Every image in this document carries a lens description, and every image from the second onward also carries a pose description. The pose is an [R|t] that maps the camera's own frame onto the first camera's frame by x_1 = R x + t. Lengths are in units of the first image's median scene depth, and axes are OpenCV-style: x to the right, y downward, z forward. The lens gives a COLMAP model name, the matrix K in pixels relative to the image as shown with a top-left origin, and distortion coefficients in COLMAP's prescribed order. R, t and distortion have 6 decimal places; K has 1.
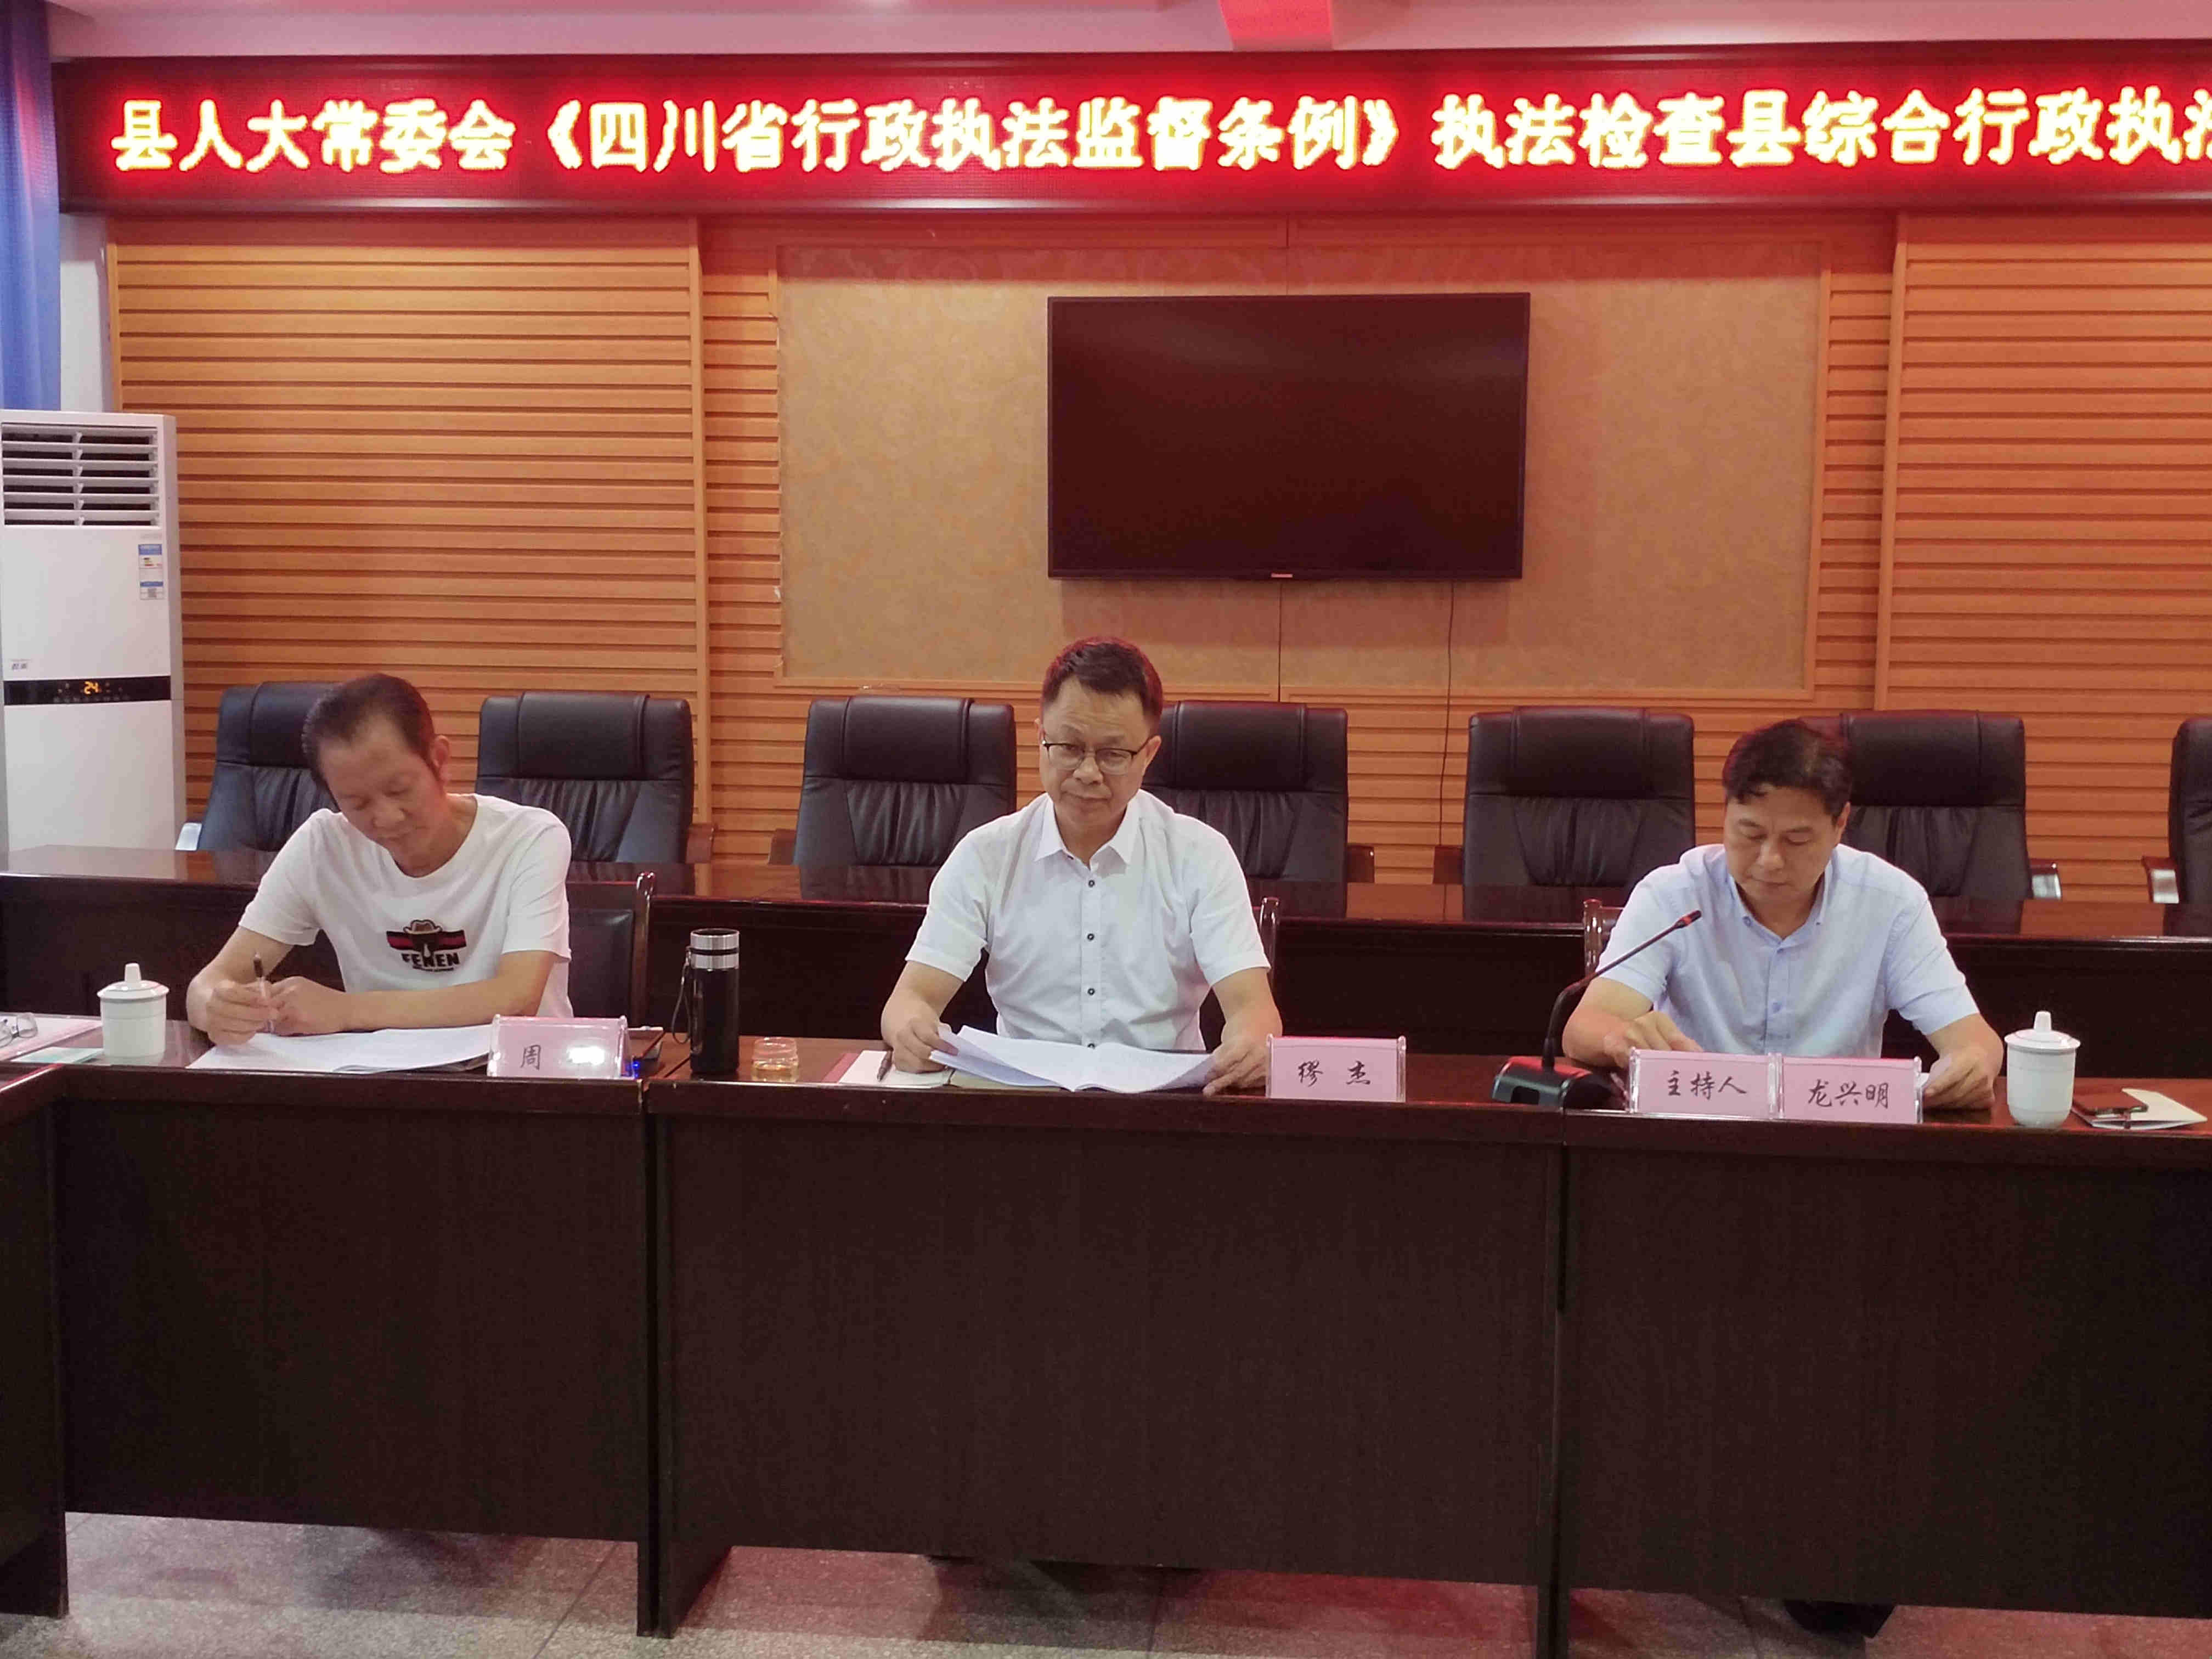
lens RADIAL K [[2869.1, 0, 1107.1], [0, 2869.1, 873.3], [0, 0, 1]] dist [0.051818, 0.000000]
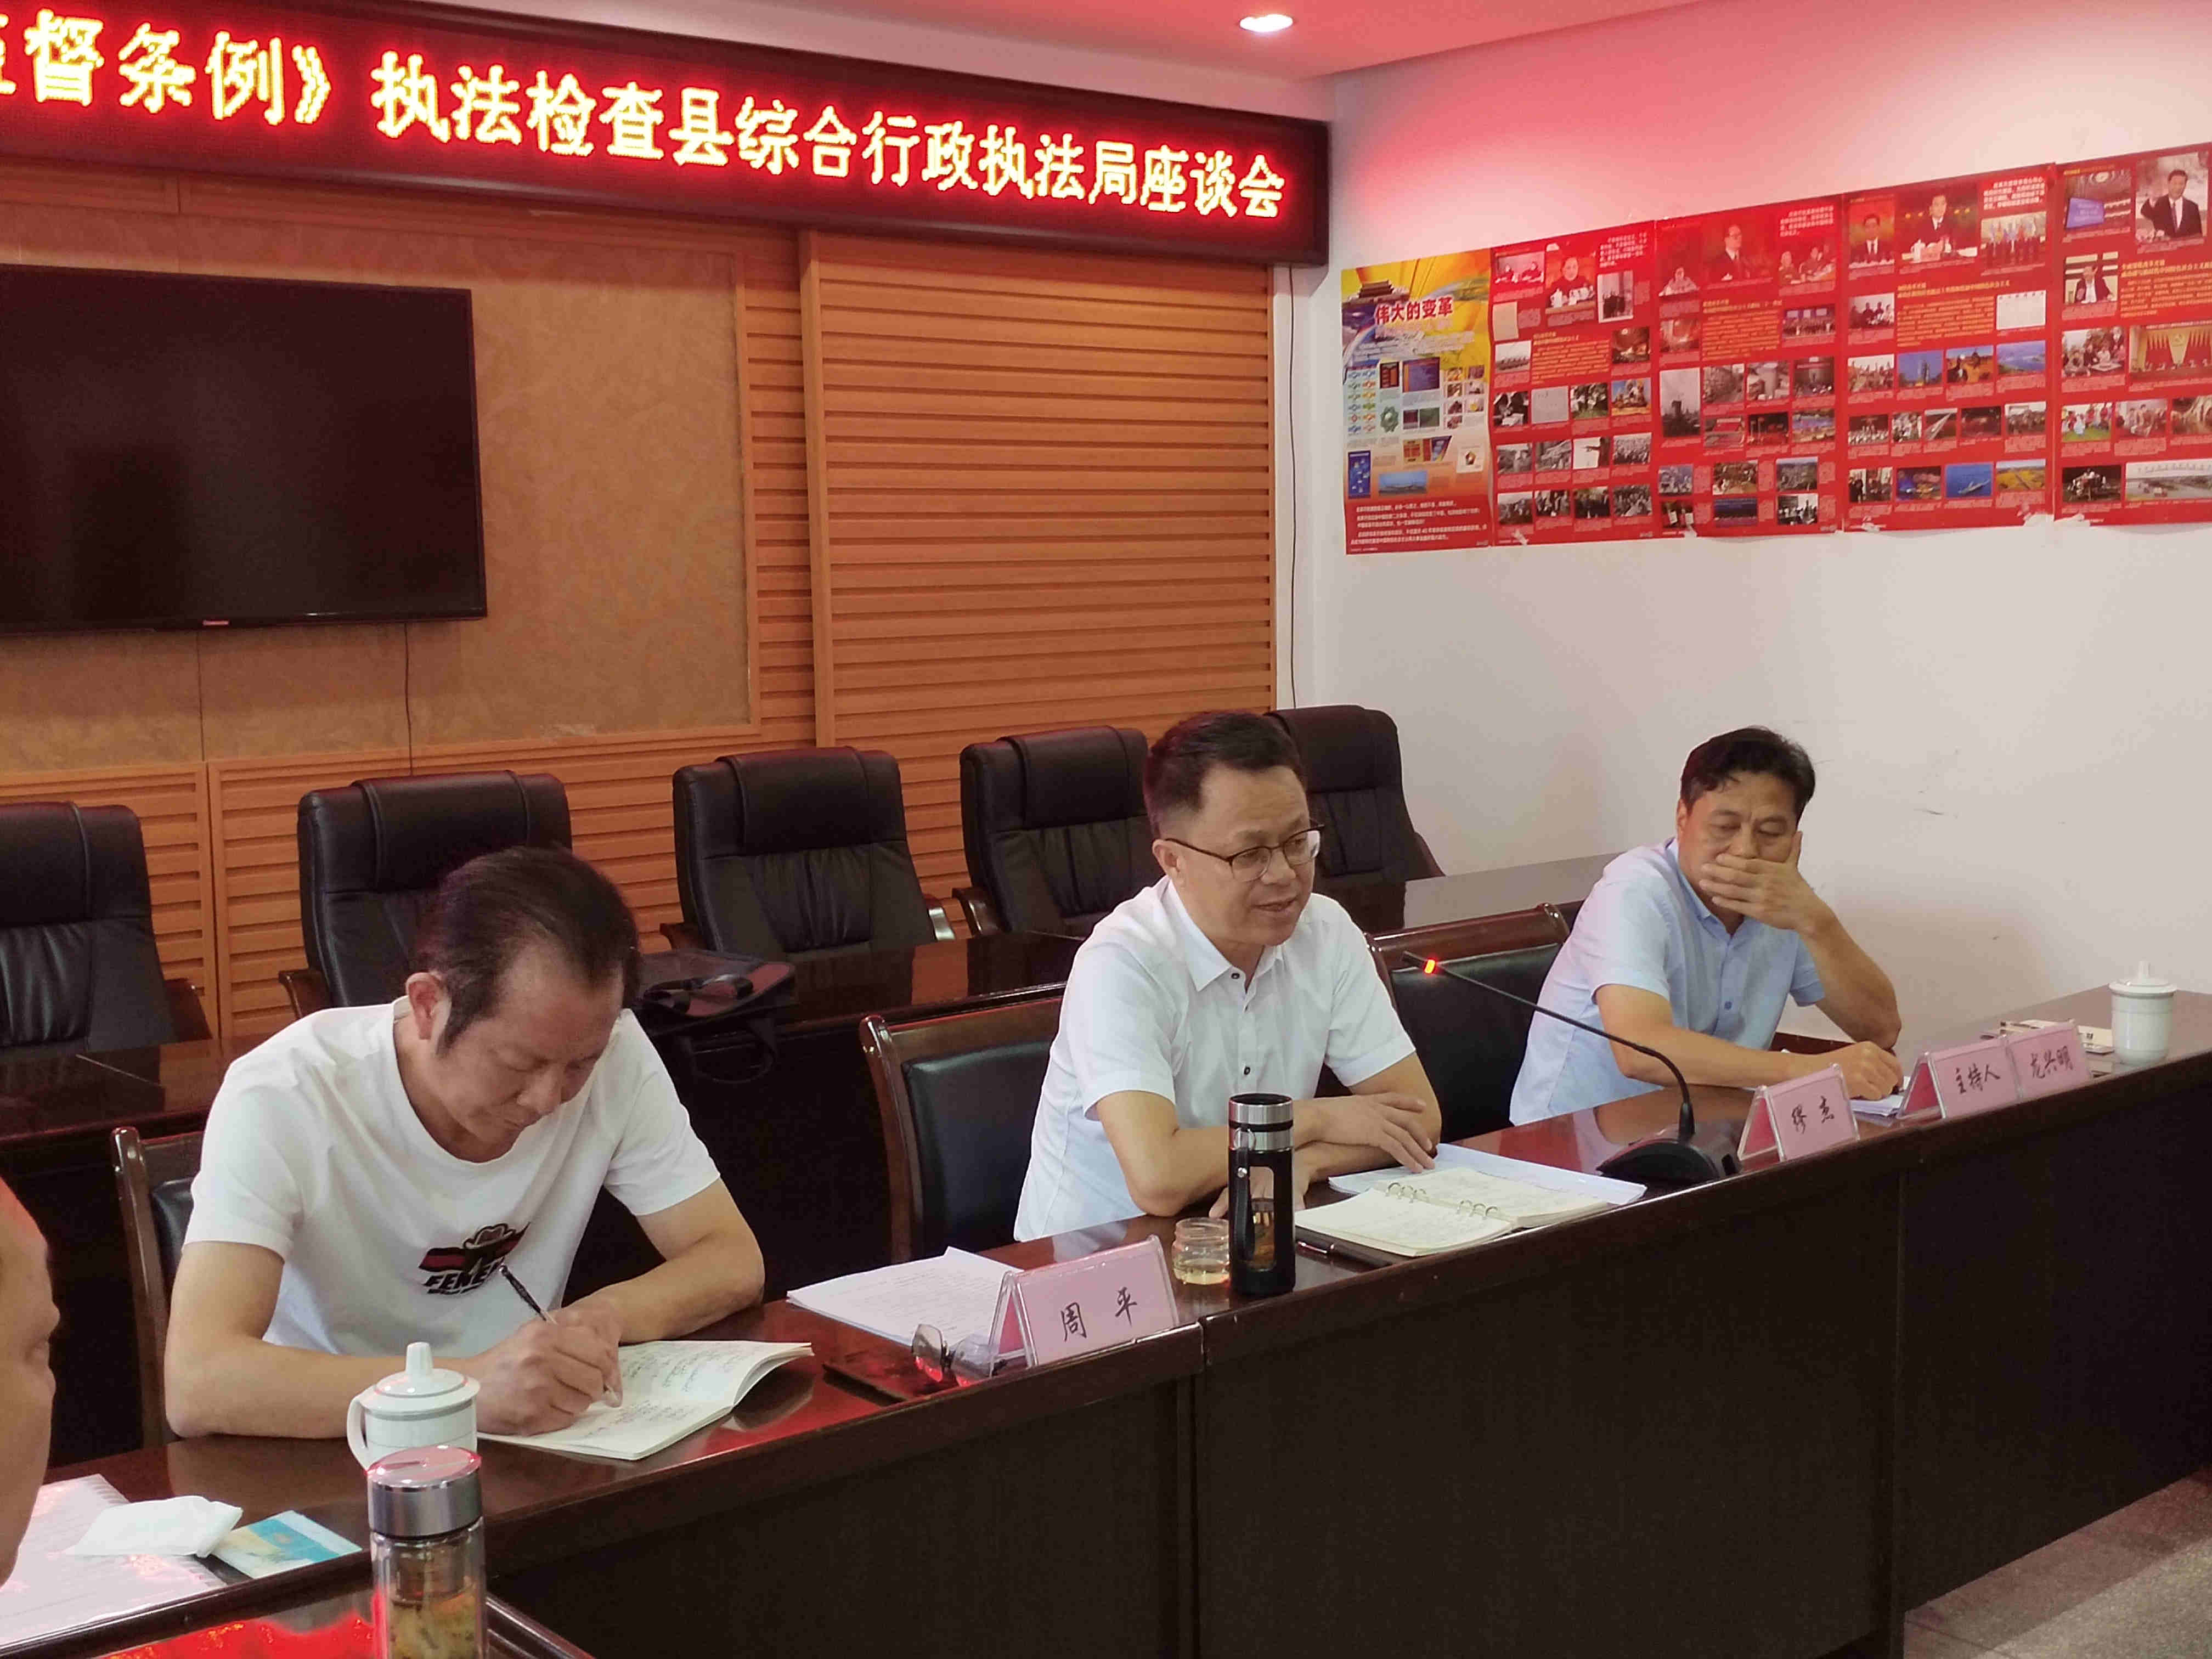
lens RADIAL K [[2729.8, 0, 1120.2], [0, 2729.8, 829.1], [0, 0, 1]] dist [0.031054, 0.000000]
pose [[0.679512, -0.090336, 0.728081, -0.334794], [0.116376, 0.993098, 0.014605, -0.028910], [-0.724375, 0.074807, 0.685335, 0.301488]]
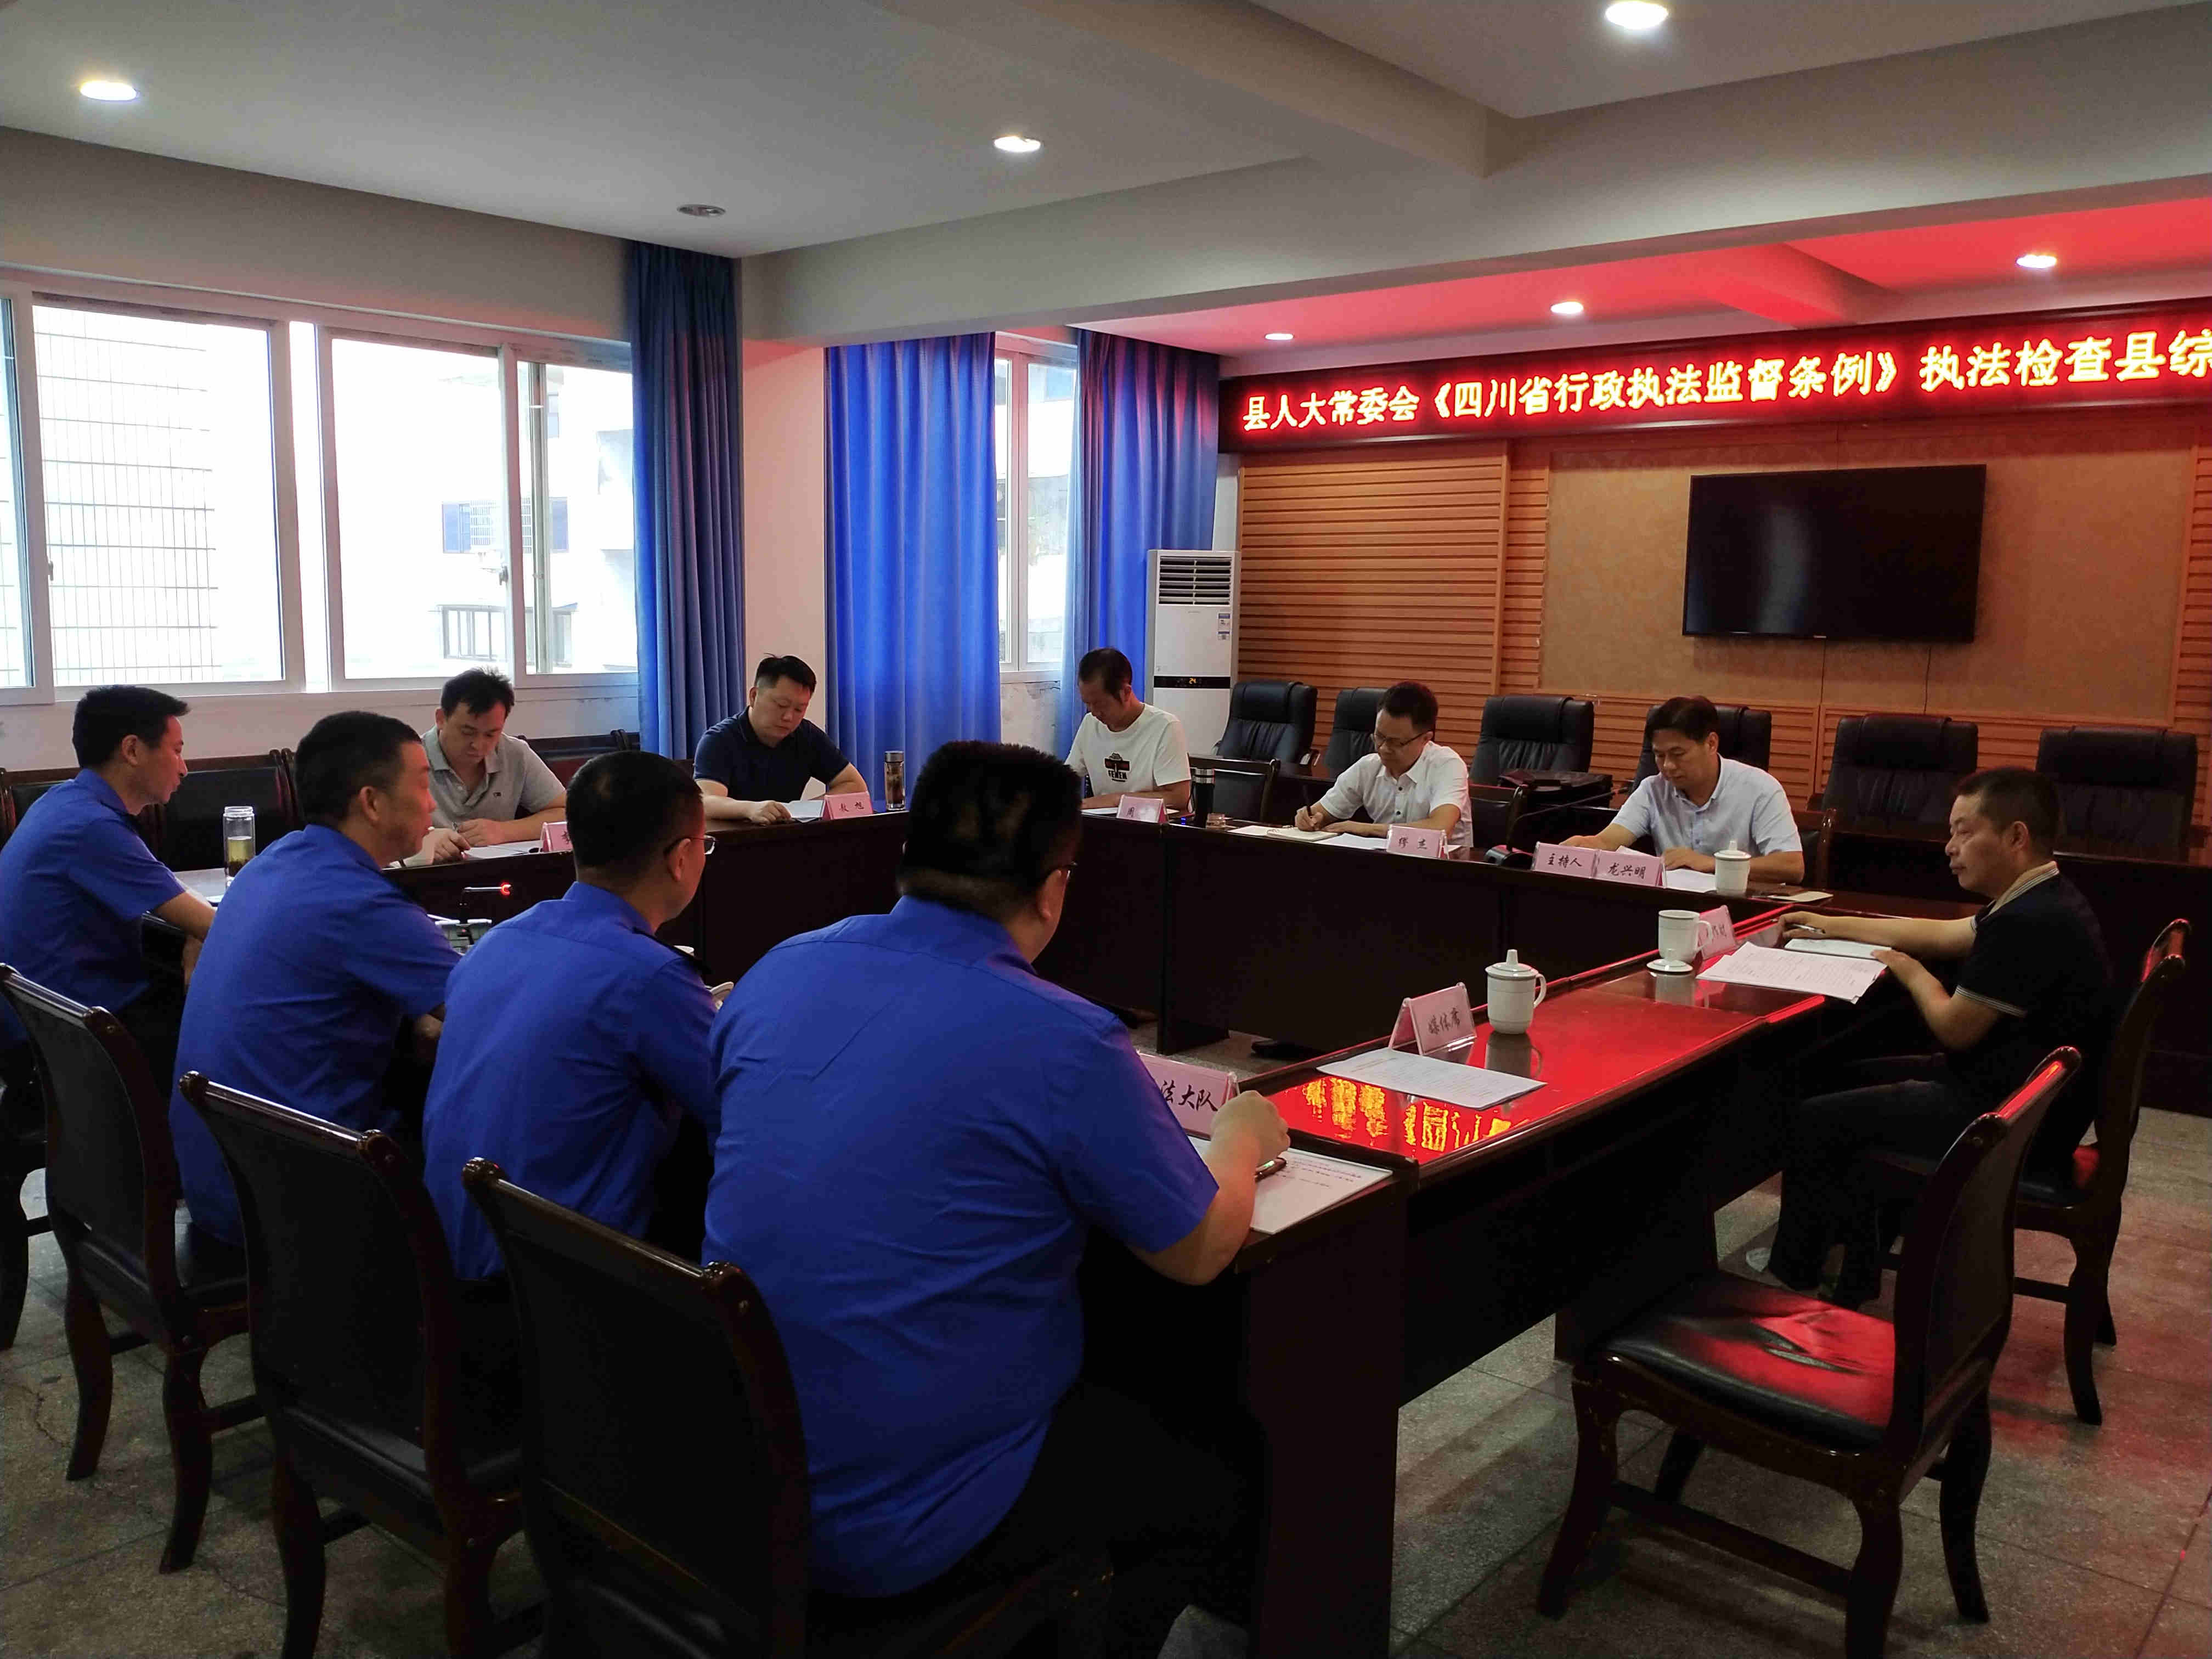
lens RADIAL K [[1818.1, 0, 1064.0], [0, 1818.1, 829.6], [0, 0, 1]] dist [0.048873, -0.093699]
pose [[0.818432, 0.079537, -0.569072, 0.322637], [-0.086500, 0.996142, 0.014825, 0.031215], [0.568055, 0.037092, 0.822154, -0.127337]]
